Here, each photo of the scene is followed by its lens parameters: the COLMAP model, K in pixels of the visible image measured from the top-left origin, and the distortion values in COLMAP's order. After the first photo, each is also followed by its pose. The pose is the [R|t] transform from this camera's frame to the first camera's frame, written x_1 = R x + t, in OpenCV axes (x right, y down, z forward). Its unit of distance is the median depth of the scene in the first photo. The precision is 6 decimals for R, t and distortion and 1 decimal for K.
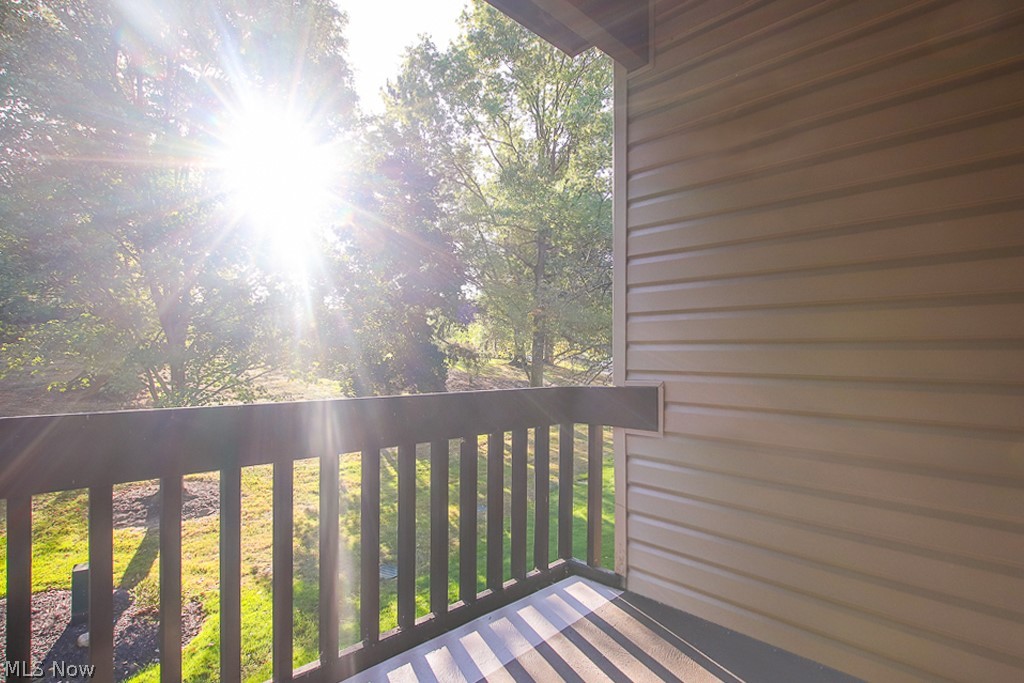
lens RADIAL K [[496.5, 0, 505.8], [0, 496.5, 356.9], [0, 0, 1]] dist [-0.013957, 0.002743]
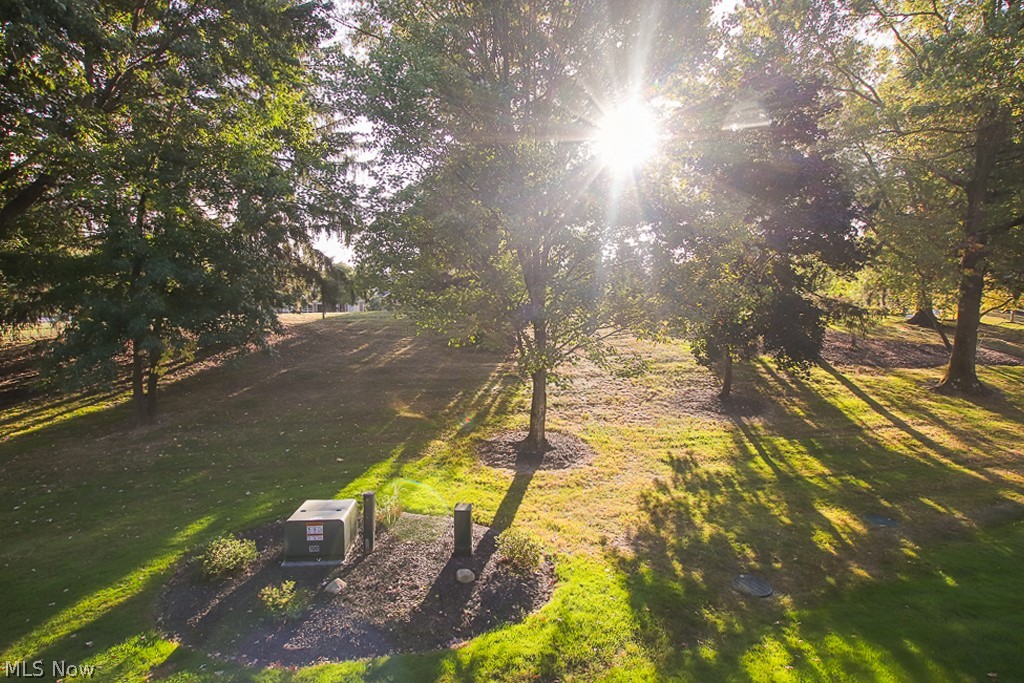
lens RADIAL K [[496.5, 0, 511.2], [0, 496.5, 342.1], [0, 0, 1]] dist [-0.013957, 0.002743]
pose [[0.789721, 0.023870, -0.613002, -0.053864], [0.009950, 0.998613, 0.051703, -0.001409], [0.613386, -0.046930, 0.788388, 0.116076]]
